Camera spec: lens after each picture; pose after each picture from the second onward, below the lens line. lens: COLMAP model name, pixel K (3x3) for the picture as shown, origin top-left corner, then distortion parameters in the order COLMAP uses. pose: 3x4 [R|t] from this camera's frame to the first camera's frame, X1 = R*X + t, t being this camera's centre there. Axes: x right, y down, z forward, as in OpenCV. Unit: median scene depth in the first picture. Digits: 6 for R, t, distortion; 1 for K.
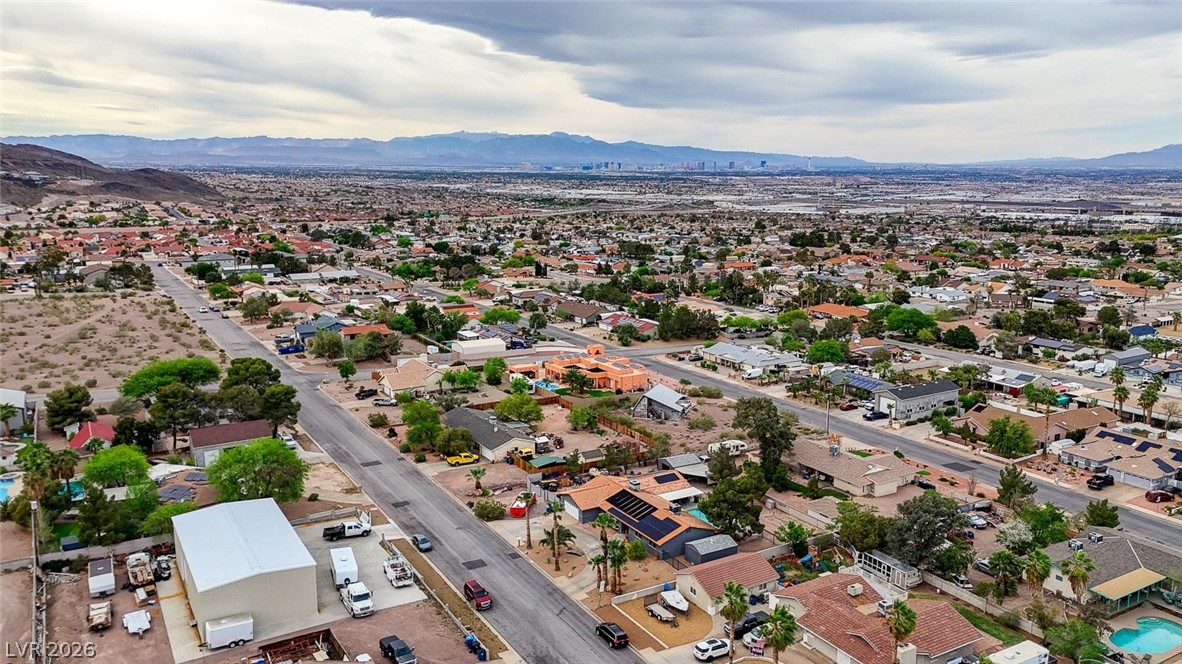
lens RADIAL K [[873.1, 0, 623.4], [0, 873.1, 328.1], [0, 0, 1]] dist [0.141859, -0.200565]
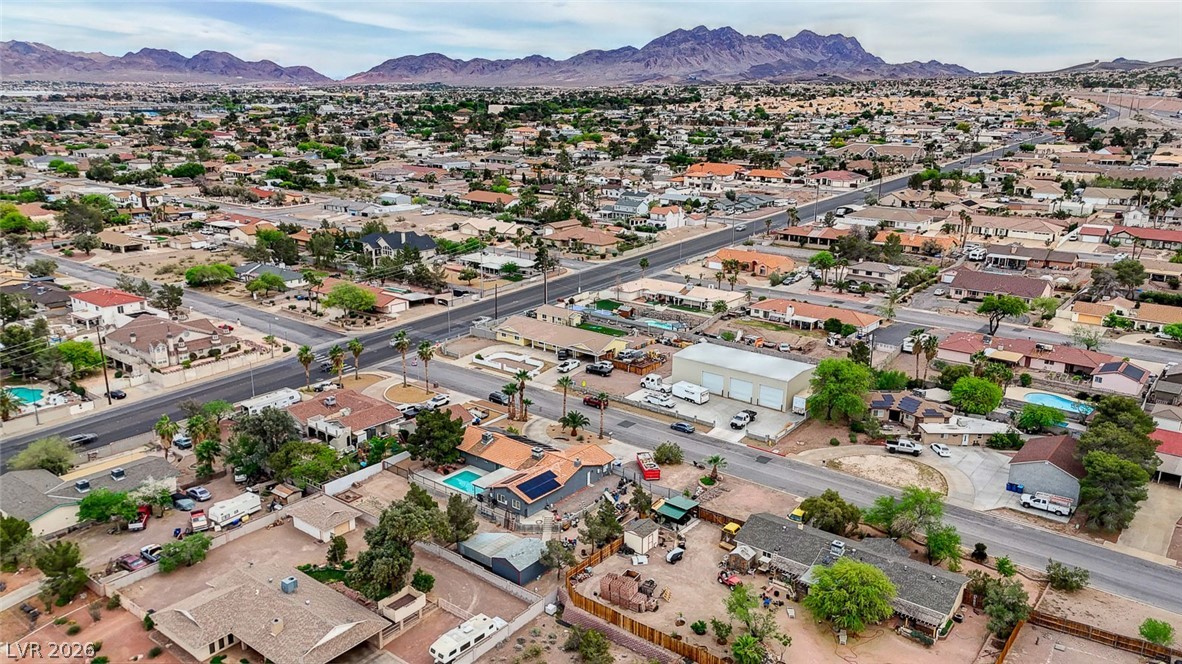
lens RADIAL K [[874.3, 0, 591.0], [0, 874.3, 332.0], [0, 0, 1]] dist [0.100956, -0.105715]
pose [[-0.946253, 0.082740, -0.312664, 0.204840], [-0.060231, 0.904732, 0.421703, -0.294614], [0.317769, 0.417869, -0.851122, 1.435915]]
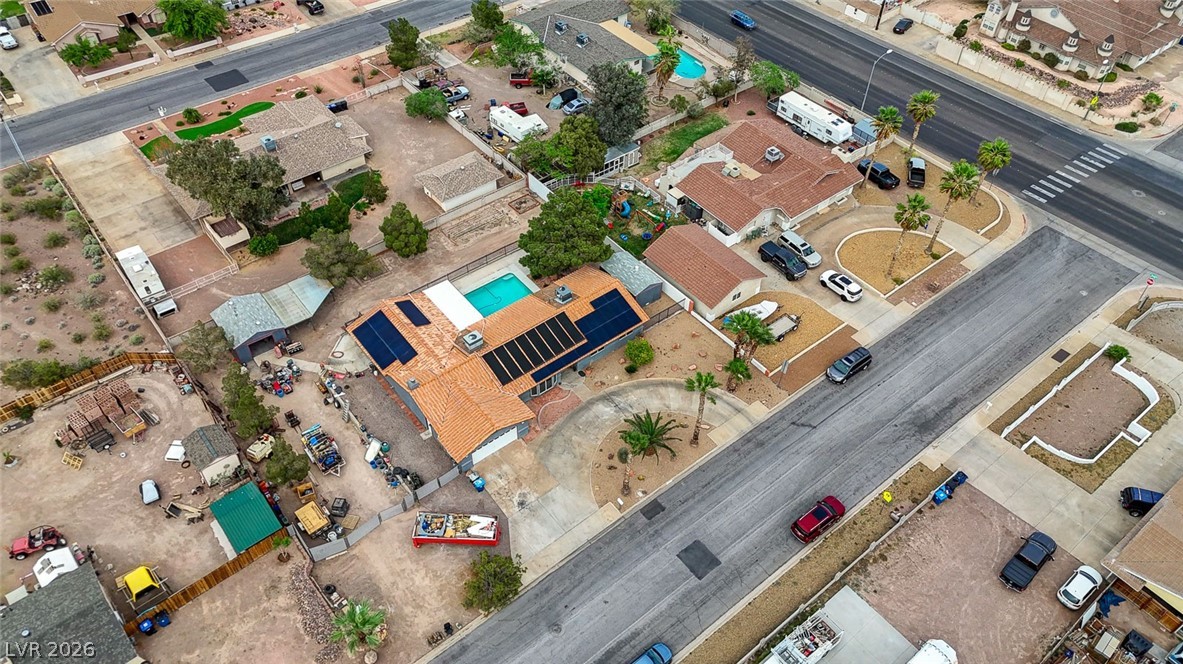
lens RADIAL K [[840.4, 0, 585.8], [0, 840.4, 333.9], [0, 0, 1]] dist [0.106765, -0.085707]
pose [[-0.112708, -0.731296, 0.672683, -0.304732], [0.157060, 0.655374, 0.738794, -0.193143], [-0.981137, 0.188920, 0.040991, 0.710038]]
